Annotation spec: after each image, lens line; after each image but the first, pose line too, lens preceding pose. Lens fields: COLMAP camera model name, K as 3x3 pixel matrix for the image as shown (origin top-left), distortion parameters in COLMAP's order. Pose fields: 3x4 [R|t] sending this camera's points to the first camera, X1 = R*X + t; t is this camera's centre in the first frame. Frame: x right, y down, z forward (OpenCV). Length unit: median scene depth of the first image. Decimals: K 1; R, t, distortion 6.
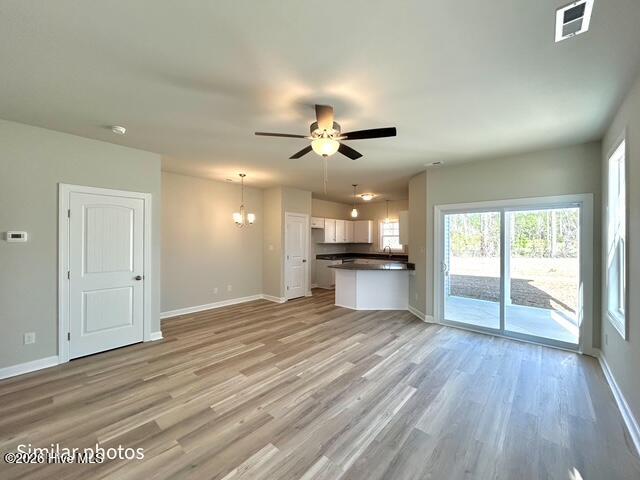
lens RADIAL K [[256.5, 0, 320.0], [0, 256.5, 240.0], [0, 0, 1]] dist [0.001630, 0.000335]
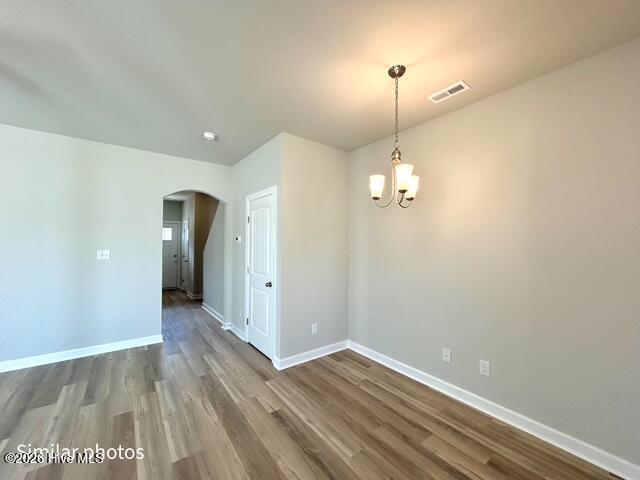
lens RADIAL K [[256.5, 0, 320.0], [0, 256.5, 240.0], [0, 0, 1]] dist [0.001630, 0.000335]
pose [[-0.197506, -0.020911, -0.980079, 0.114552], [-0.009184, 0.999768, -0.019481, 0.009599], [0.980259, 0.005154, -0.197652, 1.230961]]
